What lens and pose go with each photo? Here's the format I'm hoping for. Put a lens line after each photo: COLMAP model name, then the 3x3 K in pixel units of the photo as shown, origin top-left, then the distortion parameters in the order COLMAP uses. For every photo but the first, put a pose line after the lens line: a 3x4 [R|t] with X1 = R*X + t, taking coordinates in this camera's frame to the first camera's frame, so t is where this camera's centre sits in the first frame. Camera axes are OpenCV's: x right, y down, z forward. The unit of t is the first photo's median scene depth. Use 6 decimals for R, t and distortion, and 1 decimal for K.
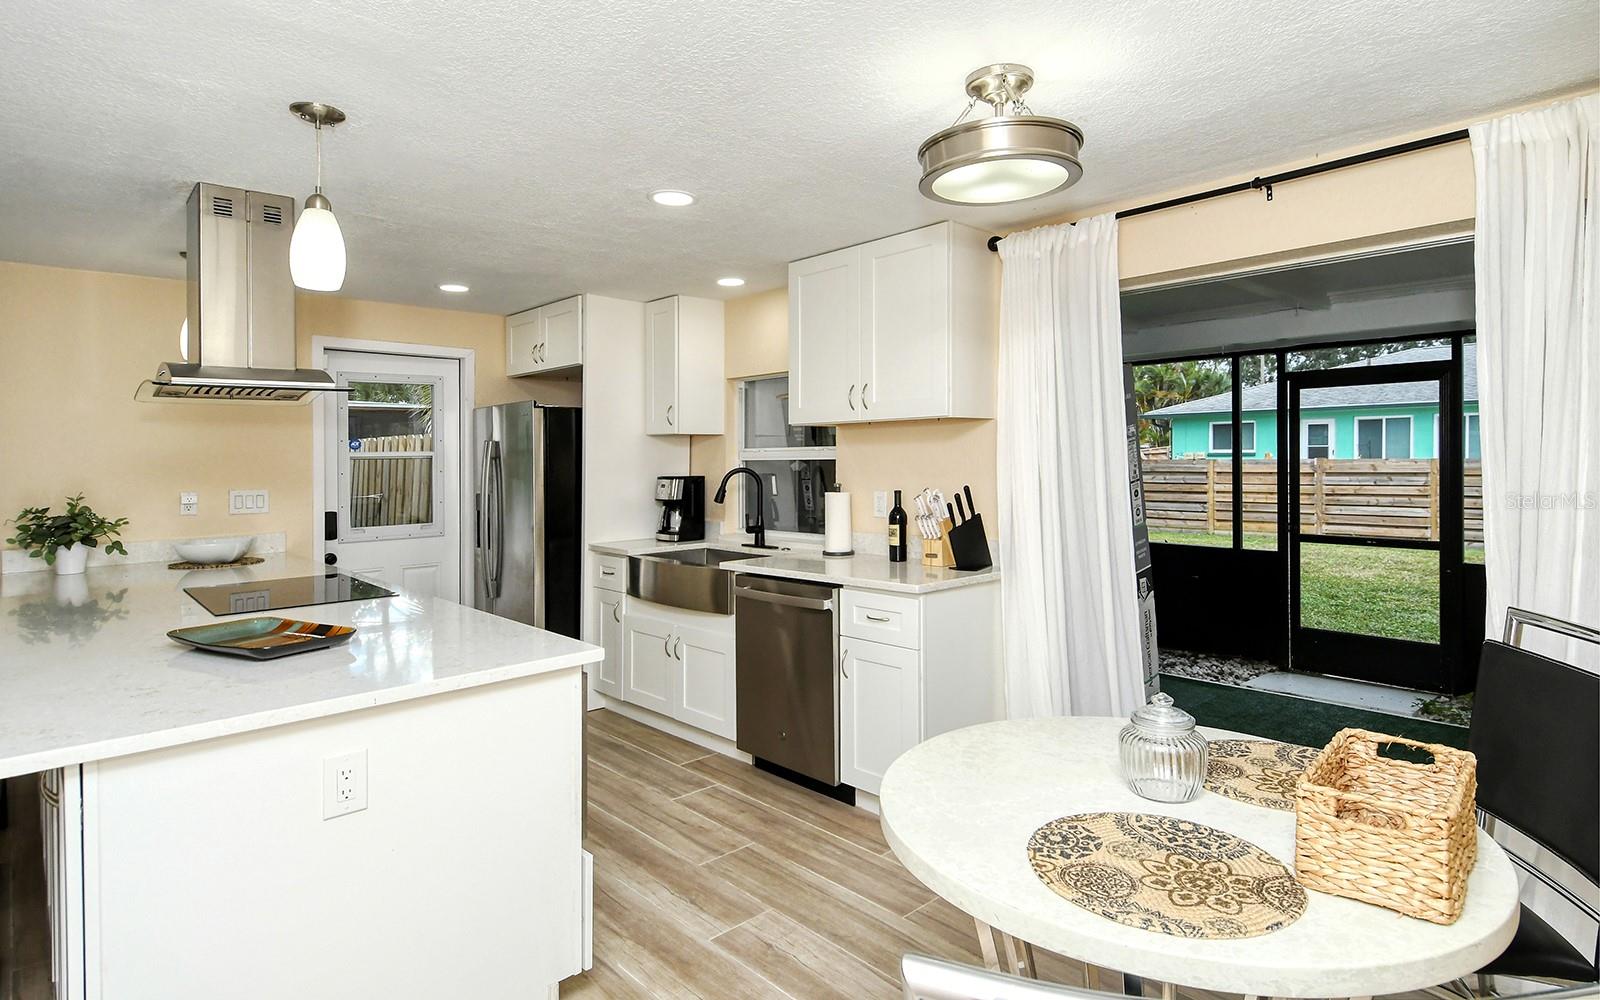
lens RADIAL K [[849.9, 0, 832.9], [0, 849.9, 488.4], [0, 0, 1]] dist [0.030231, -0.016741]
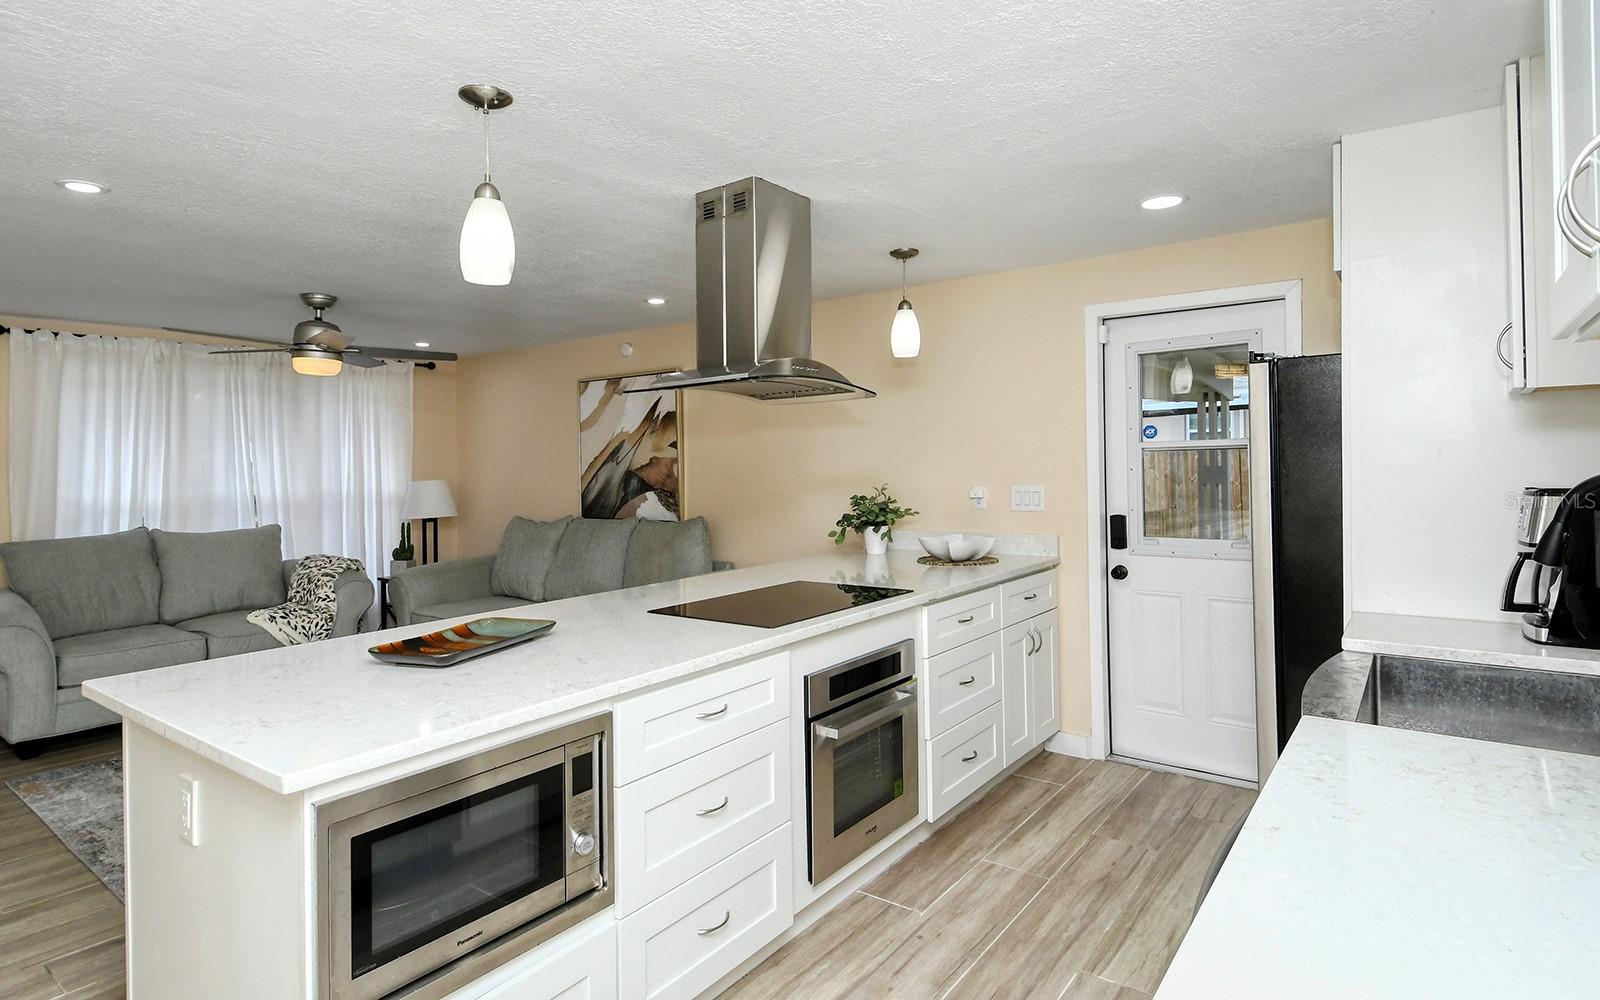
lens RADIAL K [[849.9, 0, 799.4], [0, 849.9, 448.8], [0, 0, 1]] dist [0.030231, -0.016741]
pose [[0.174407, -0.006577, -0.984652, 0.191900], [-0.017385, 0.999801, -0.009758, -0.025879], [0.984520, 0.018820, 0.174258, 0.649307]]
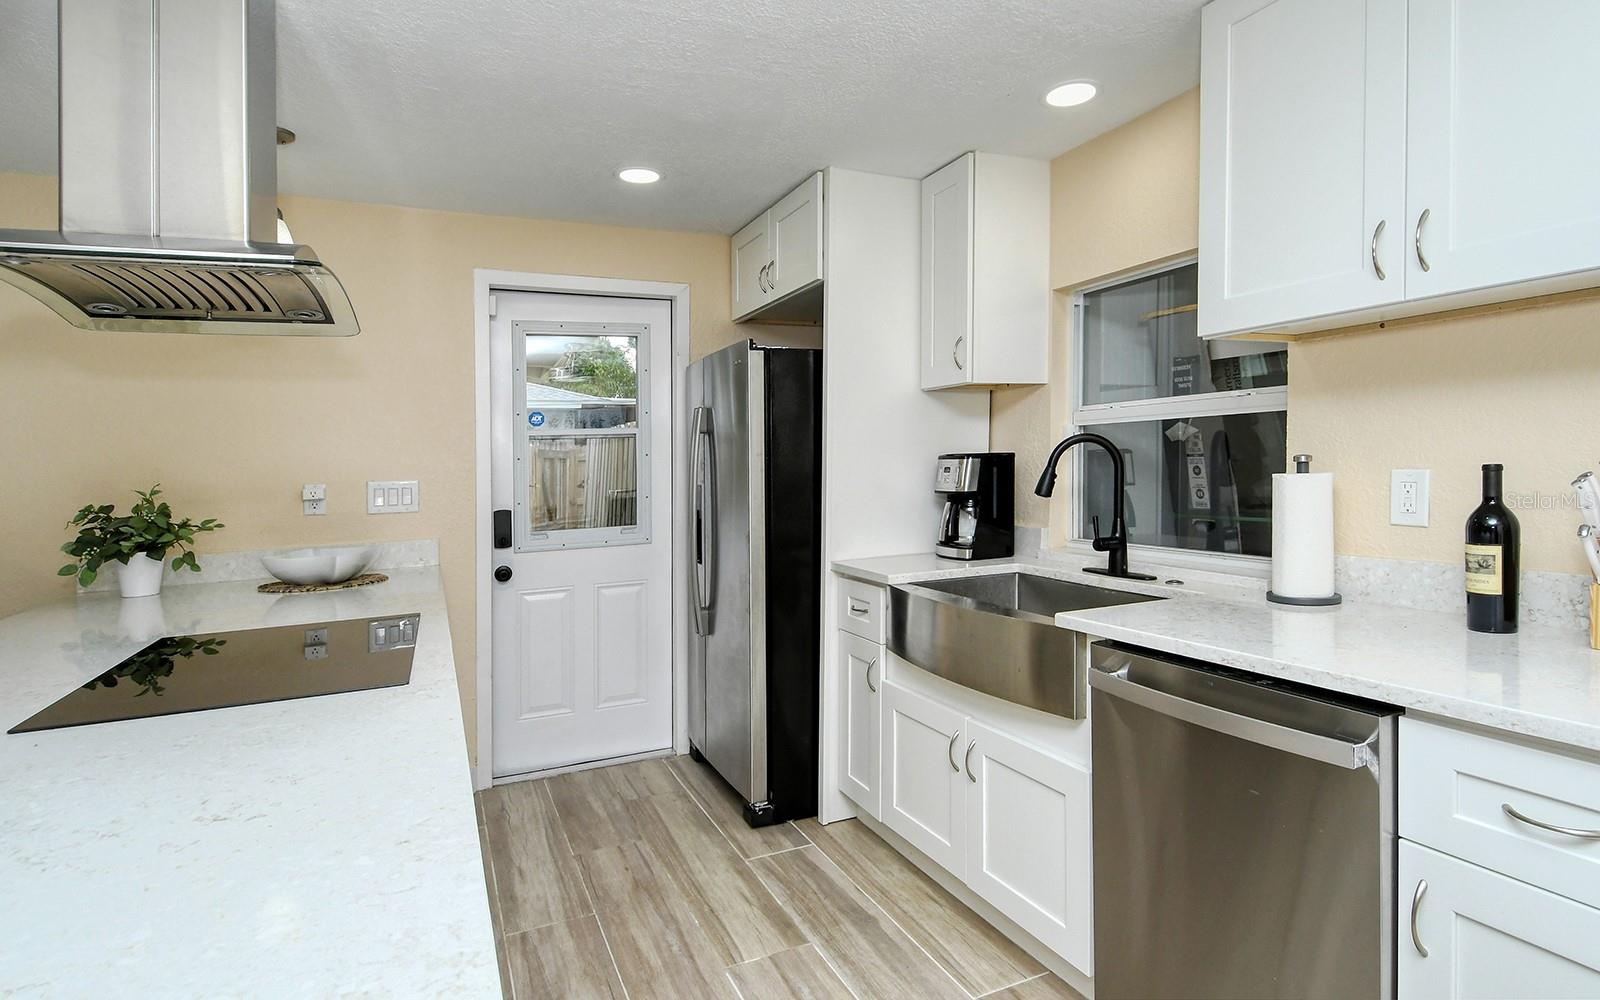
lens RADIAL K [[849.9, 0, 846.1], [0, 849.9, 477.2], [0, 0, 1]] dist [0.030231, -0.016741]
pose [[0.953882, -0.009516, -0.300031, -0.097413], [0.007127, 0.999934, -0.009057, 0.009364], [0.300097, 0.006501, 0.953887, 0.452573]]
